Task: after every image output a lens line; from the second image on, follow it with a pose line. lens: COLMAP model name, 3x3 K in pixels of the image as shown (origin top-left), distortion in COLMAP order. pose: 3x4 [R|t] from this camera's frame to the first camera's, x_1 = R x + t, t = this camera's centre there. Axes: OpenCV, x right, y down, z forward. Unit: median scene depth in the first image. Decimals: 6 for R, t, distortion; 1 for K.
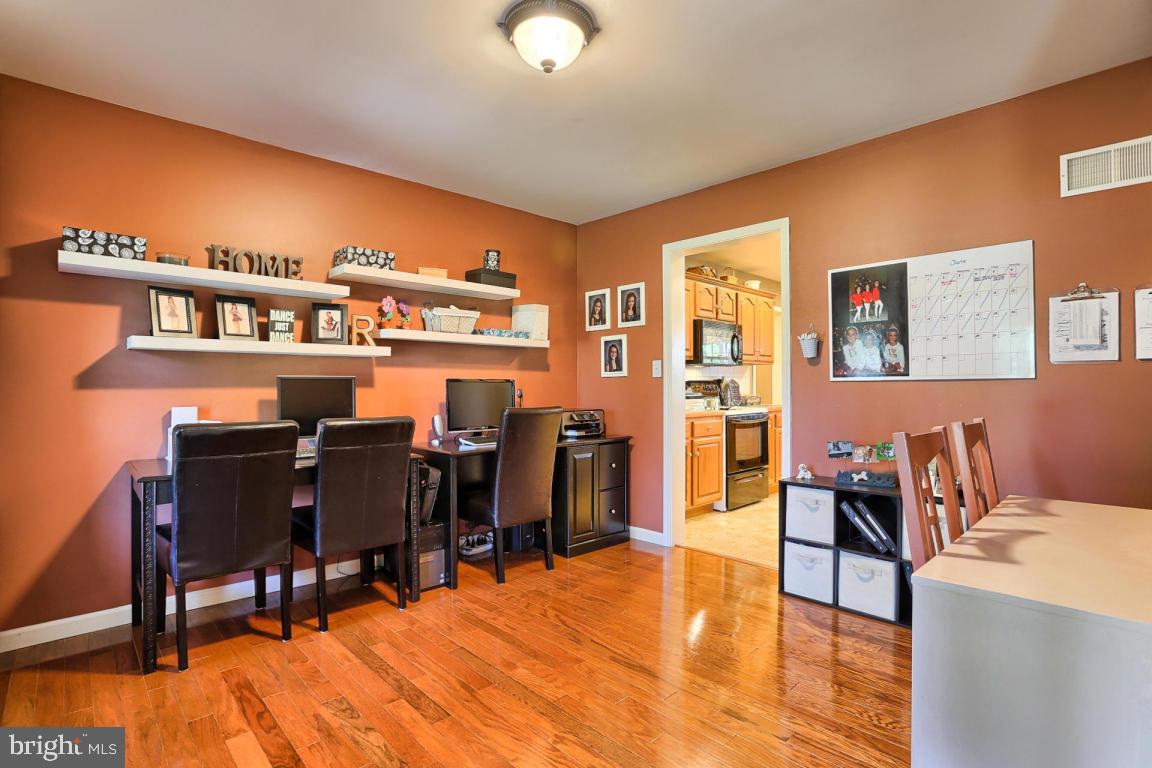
lens RADIAL K [[554.1, 0, 571.6], [0, 554.1, 382.5], [0, 0, 1]] dist [-0.060873, 0.023161]
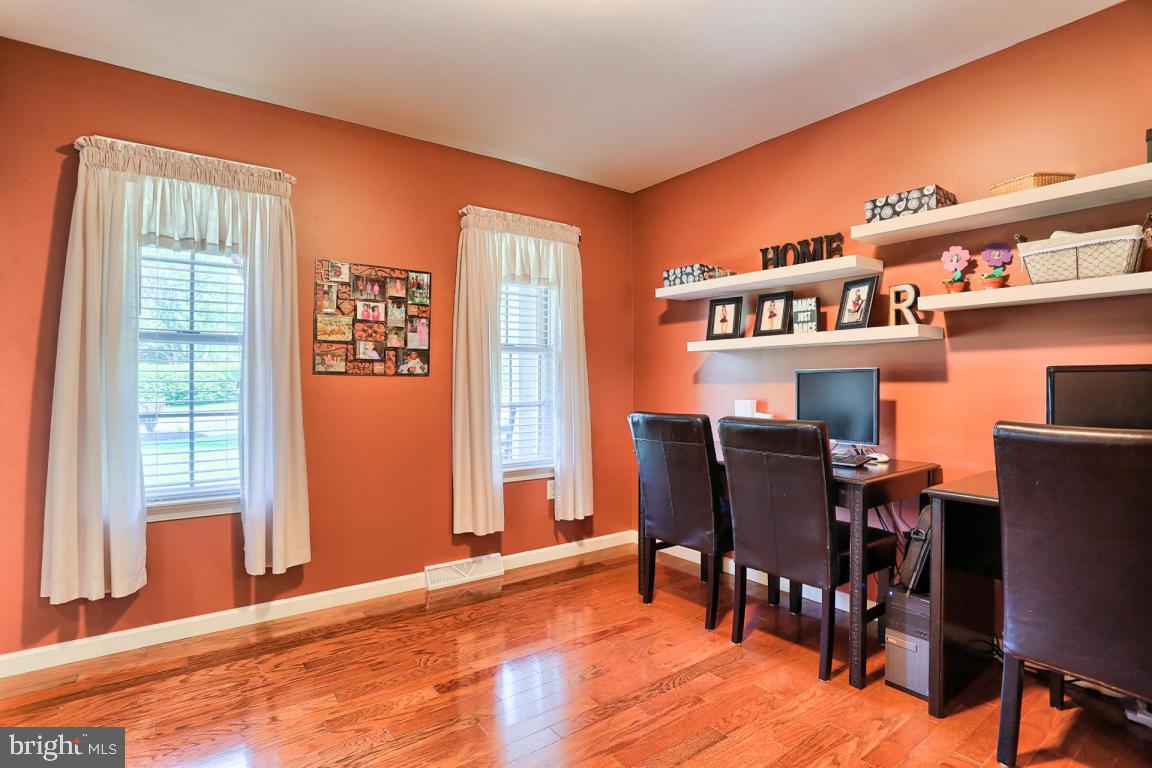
lens RADIAL K [[598.5, 0, 633.6], [0, 598.5, 379.0], [0, 0, 1]] dist [-0.044274, 0.000308]
pose [[-0.093990, -0.004901, -0.995561, 0.500881], [0.010384, 0.999929, -0.005903, 0.006327], [0.995519, -0.010893, -0.093933, 0.799160]]
